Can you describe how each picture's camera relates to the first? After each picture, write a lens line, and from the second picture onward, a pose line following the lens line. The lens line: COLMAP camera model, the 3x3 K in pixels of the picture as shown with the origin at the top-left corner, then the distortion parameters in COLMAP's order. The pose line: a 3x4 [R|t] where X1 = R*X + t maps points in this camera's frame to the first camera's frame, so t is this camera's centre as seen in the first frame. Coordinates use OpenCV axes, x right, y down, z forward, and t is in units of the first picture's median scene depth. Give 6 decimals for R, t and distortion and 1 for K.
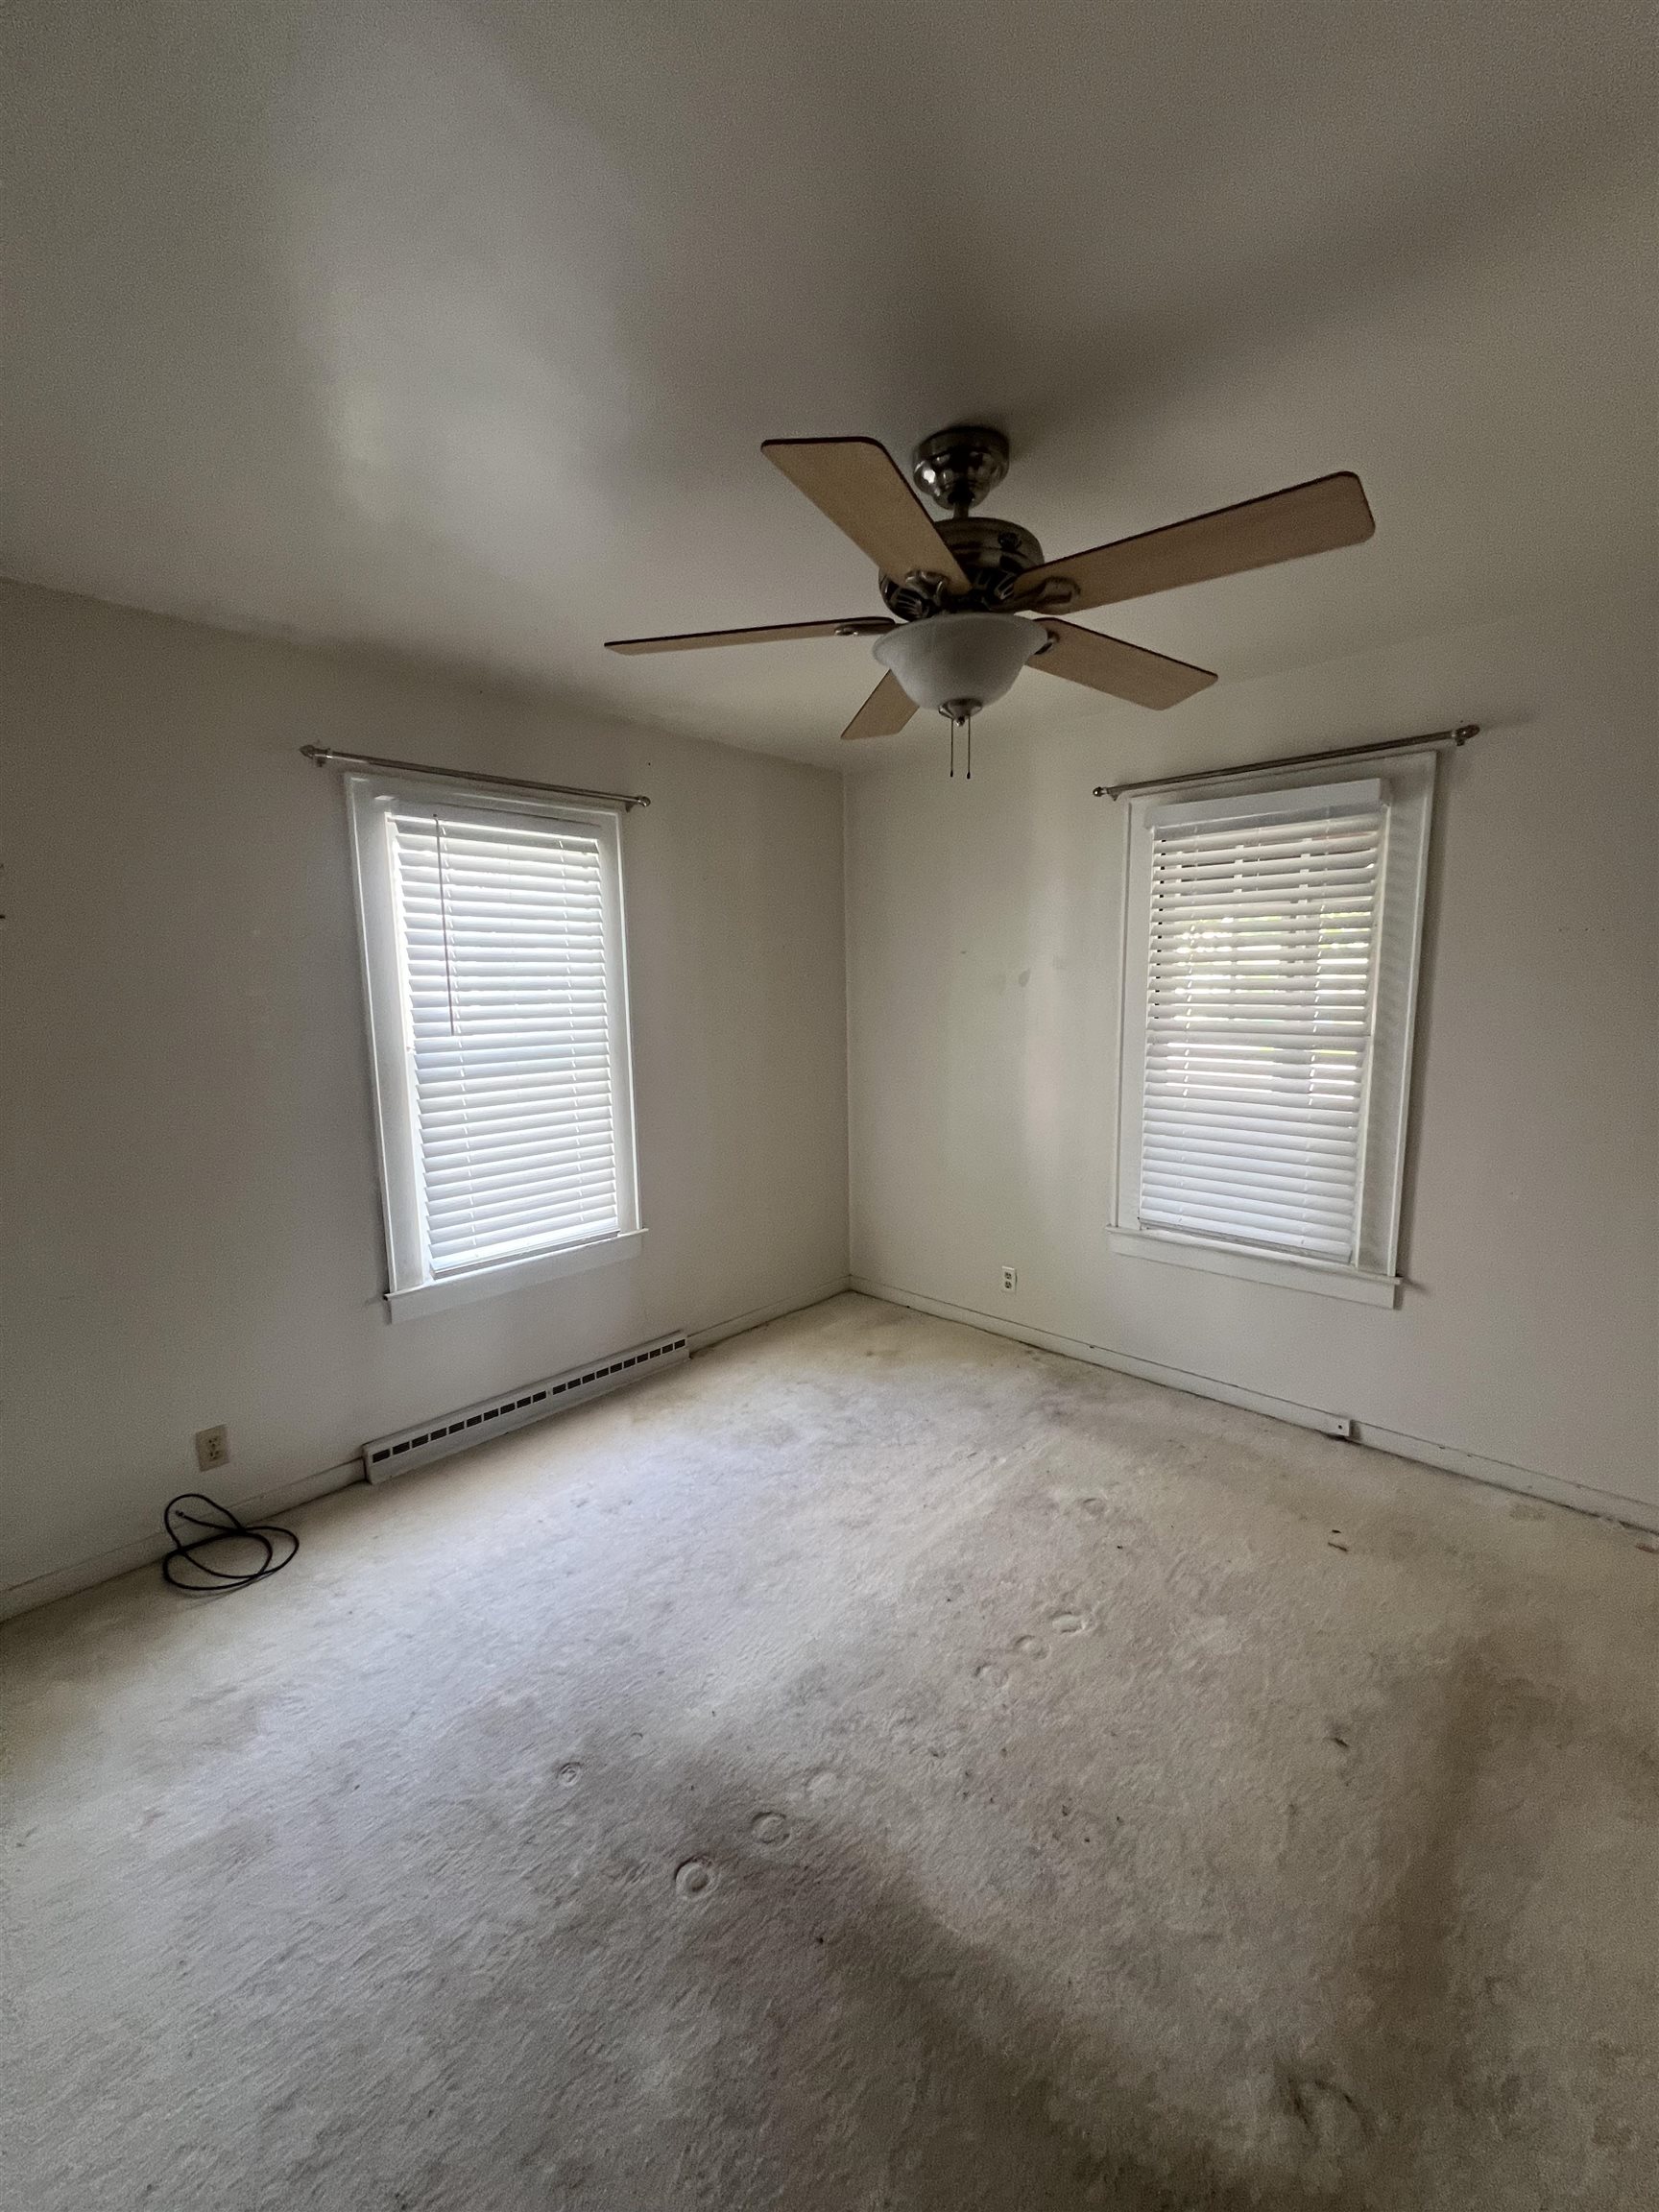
lens RADIAL K [[881.9, 0, 829.5], [0, 881.9, 1106.0], [0, 0, 1]] dist [0.000798, 0.000493]
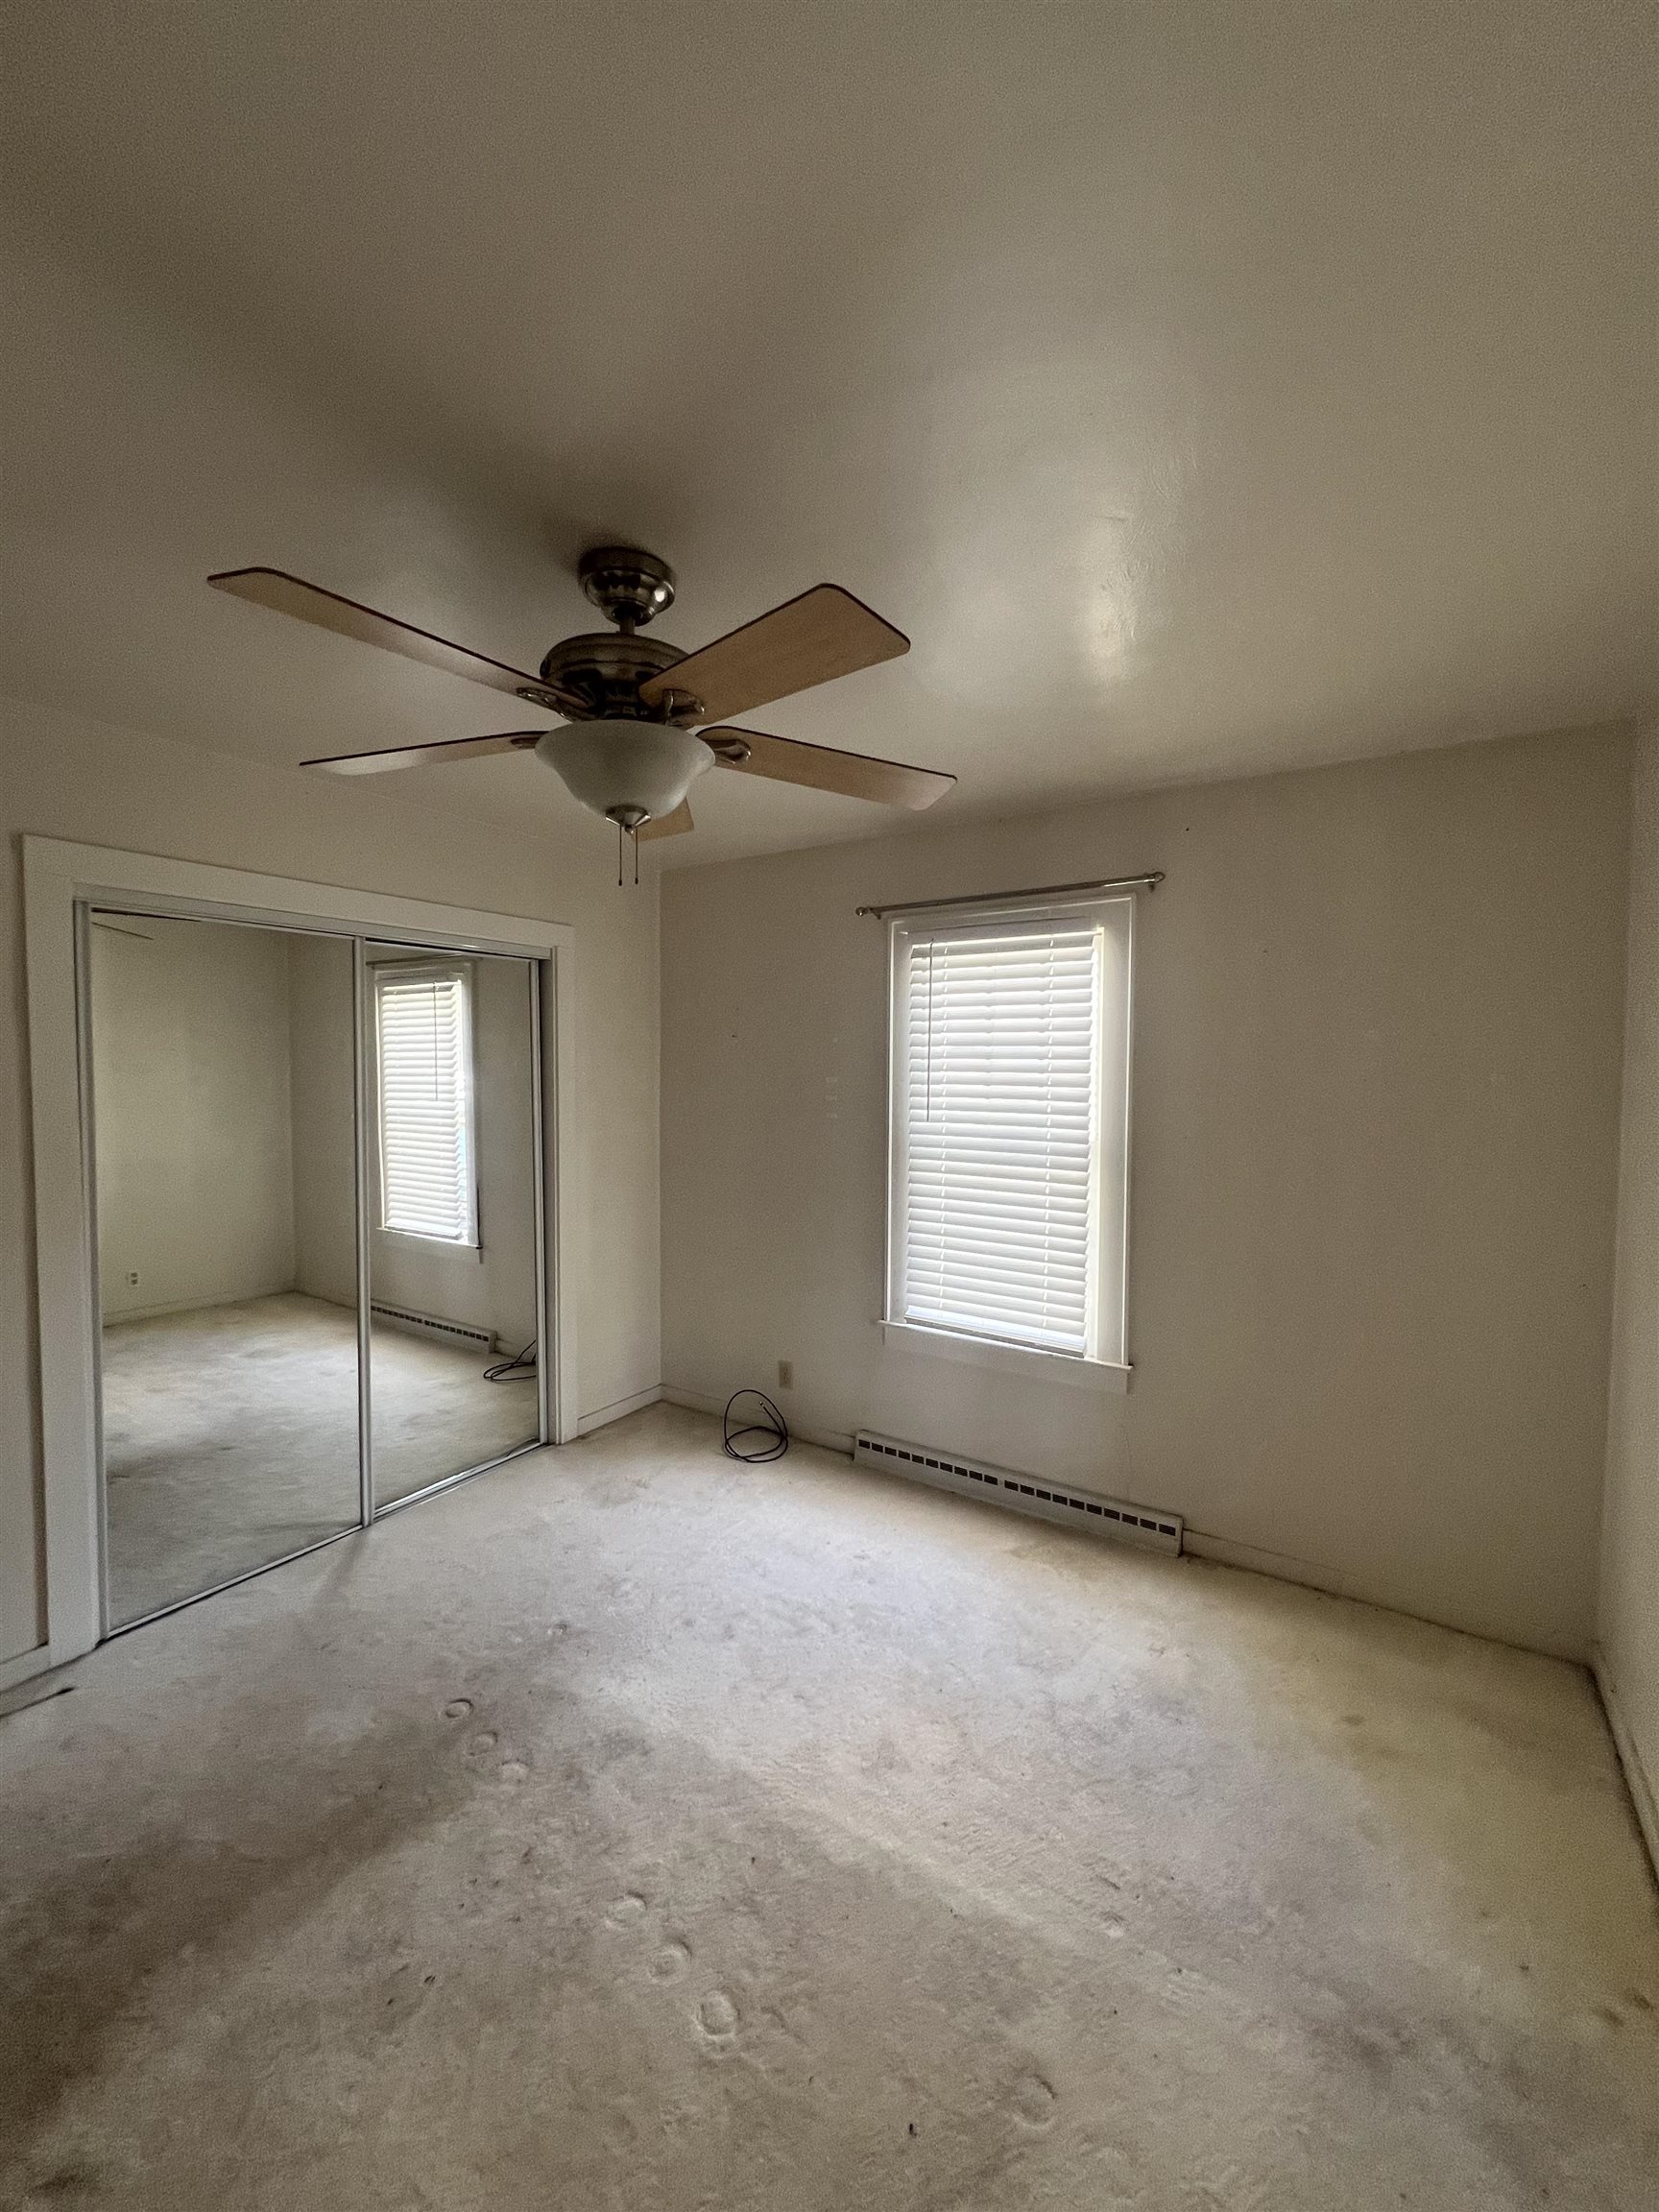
lens RADIAL K [[881.9, 0, 829.5], [0, 881.9, 1106.0], [0, 0, 1]] dist [0.000798, 0.000493]
pose [[0.176603, 0.057429, -0.982605, 0.657006], [-0.148630, 0.988405, 0.031055, -0.109332], [0.972996, 0.140560, 0.183091, 0.606977]]
